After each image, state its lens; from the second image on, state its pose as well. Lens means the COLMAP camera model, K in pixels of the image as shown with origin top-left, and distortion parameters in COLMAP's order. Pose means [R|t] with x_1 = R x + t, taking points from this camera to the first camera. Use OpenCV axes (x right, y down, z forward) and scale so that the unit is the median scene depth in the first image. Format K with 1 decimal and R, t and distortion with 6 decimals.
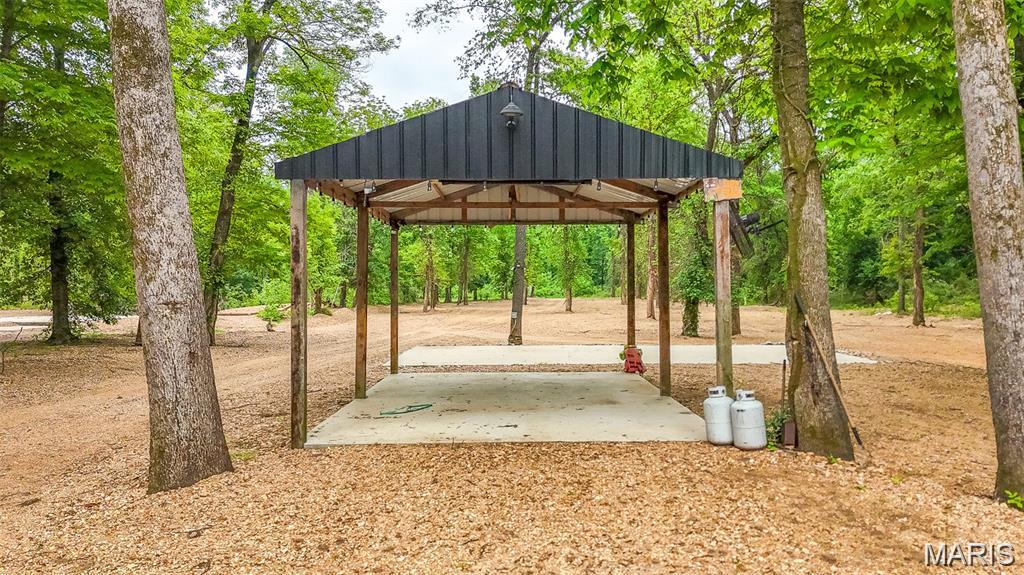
lens RADIAL K [[792.3, 0, 512.6], [0, 792.3, 289.9], [0, 0, 1]] dist [0.038222, -0.000666]
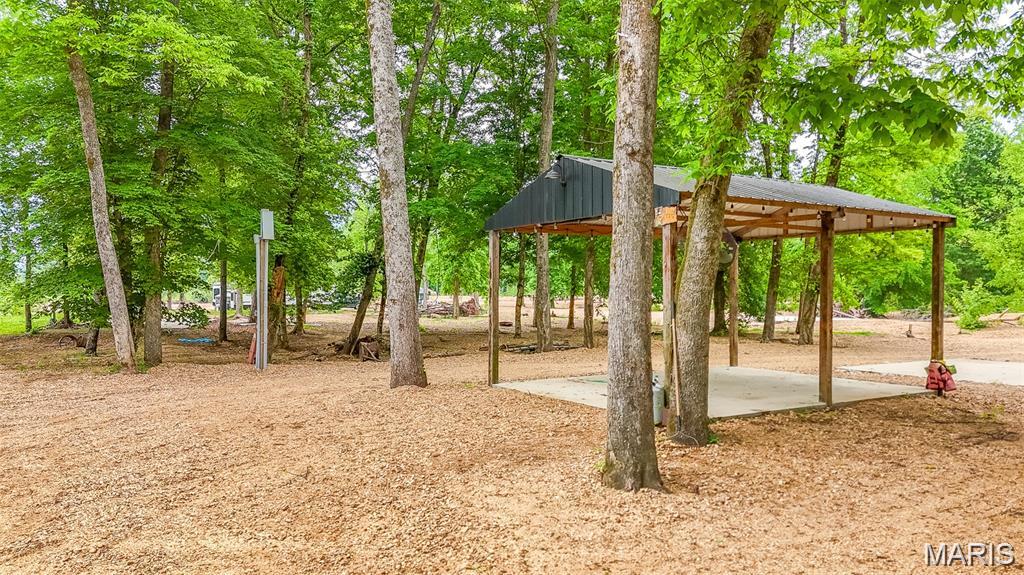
lens RADIAL K [[792.3, 0, 512.6], [0, 792.3, 289.9], [0, 0, 1]] dist [0.038222, -0.000666]
pose [[0.508551, 0.002785, -0.861027, 1.196116], [-0.009477, 0.999952, -0.002363, -0.006845], [0.860980, 0.009361, 0.508553, 0.175302]]
